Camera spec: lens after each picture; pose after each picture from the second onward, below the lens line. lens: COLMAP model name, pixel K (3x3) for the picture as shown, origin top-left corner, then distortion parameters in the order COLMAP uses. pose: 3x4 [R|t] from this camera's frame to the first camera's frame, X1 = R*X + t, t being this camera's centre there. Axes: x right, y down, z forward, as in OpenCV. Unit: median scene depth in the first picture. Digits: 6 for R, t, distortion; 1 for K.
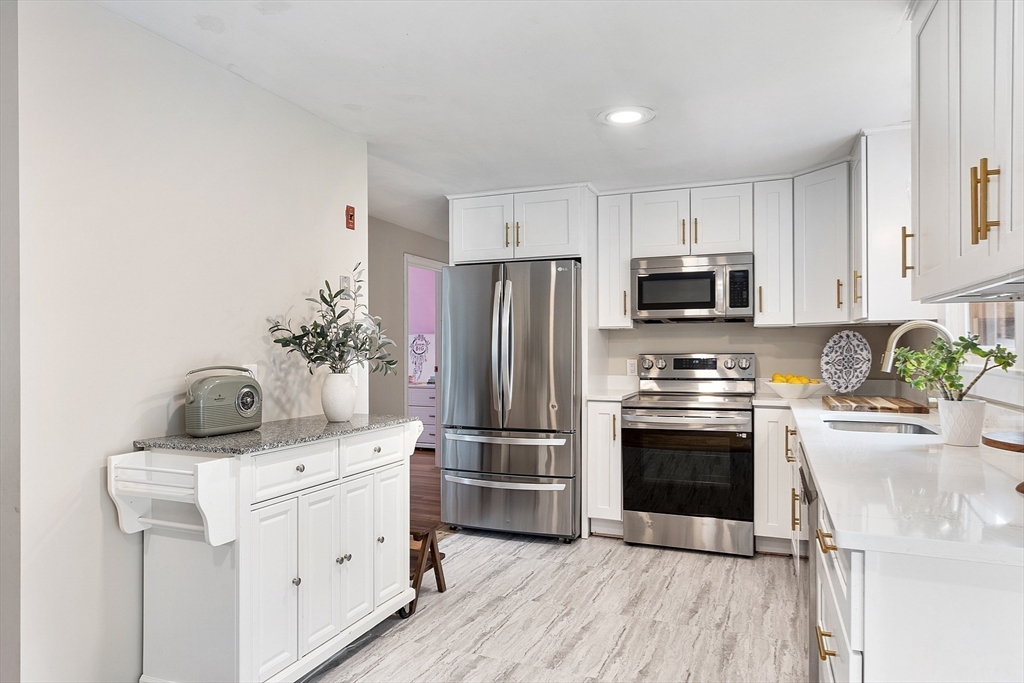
lens RADIAL K [[696.0, 0, 491.4], [0, 696.0, 341.4], [0, 0, 1]] dist [0.004326, 0.003147]
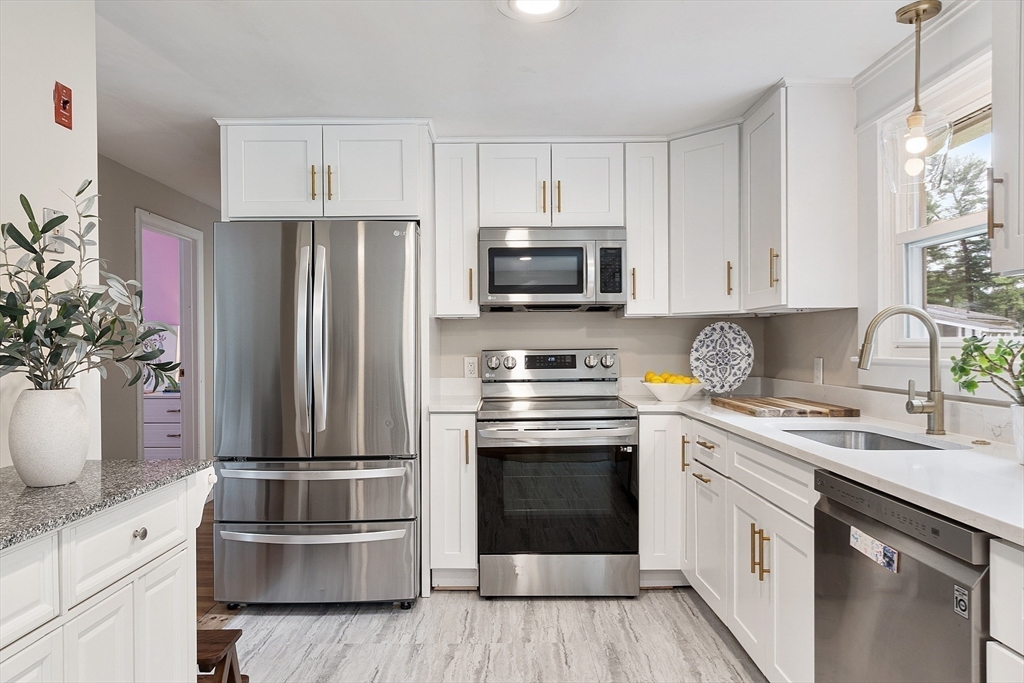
lens RADIAL K [[703.2, 0, 513.6], [0, 703.2, 350.0], [0, 0, 1]] dist [0.003315, 0.000221]
pose [[0.918763, -0.005093, 0.394778, -0.080497], [-0.000798, 0.999891, 0.014757, 0.006785], [-0.394810, -0.013874, 0.918658, 0.286917]]
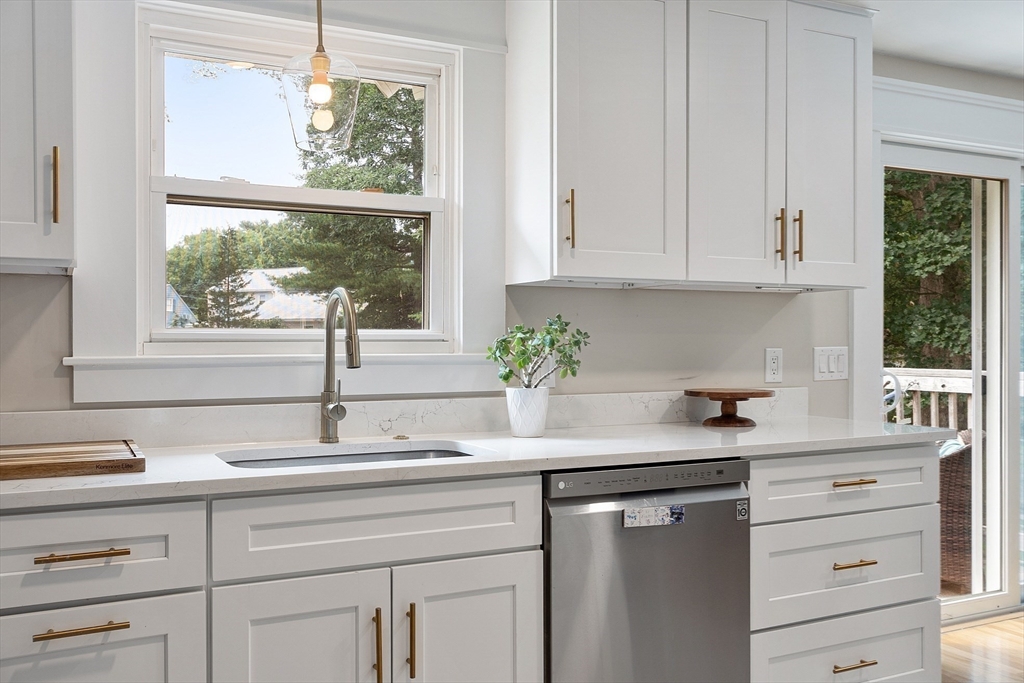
lens RADIAL K [[960.6, 0, 512.7], [0, 960.6, 343.7], [0, 0, 1]] dist [0.006433, 0.005857]
pose [[-0.775471, 0.003121, 0.631376, -0.054706], [-0.001559, 0.999975, -0.006857, 0.018901], [-0.631381, -0.006302, -0.775447, 1.069861]]
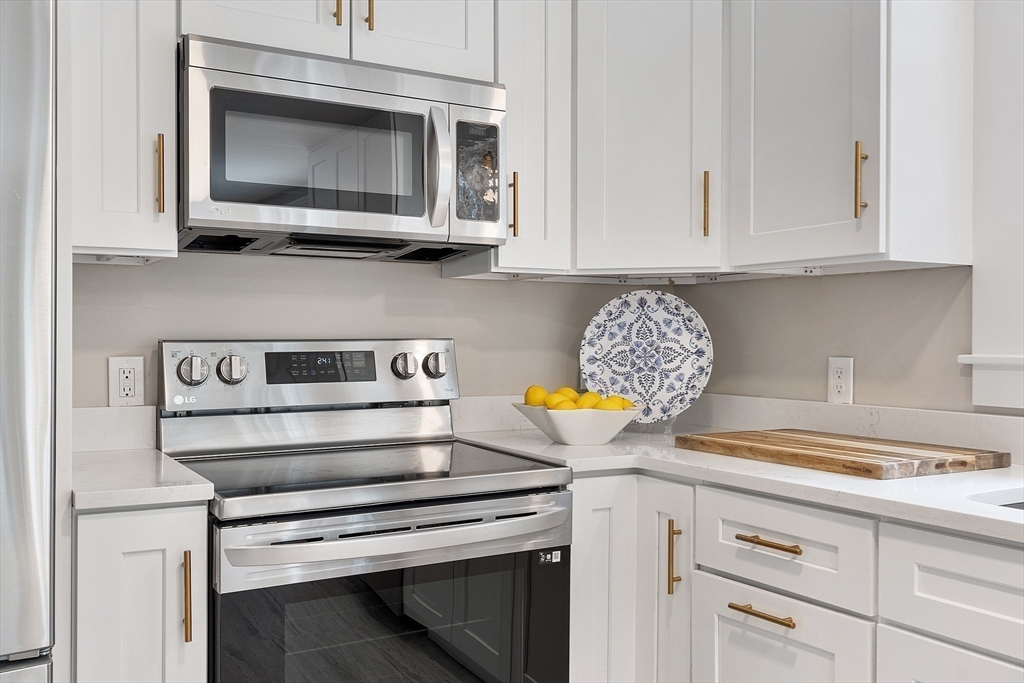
lens RADIAL K [[960.6, 0, 512.7], [0, 960.6, 343.7], [0, 0, 1]] dist [0.006433, 0.005857]
pose [[0.598063, 0.000257, 0.801449, -0.061705], [-0.012229, 0.999886, 0.008805, 0.015685], [-0.801356, -0.015066, 0.597998, 0.678439]]
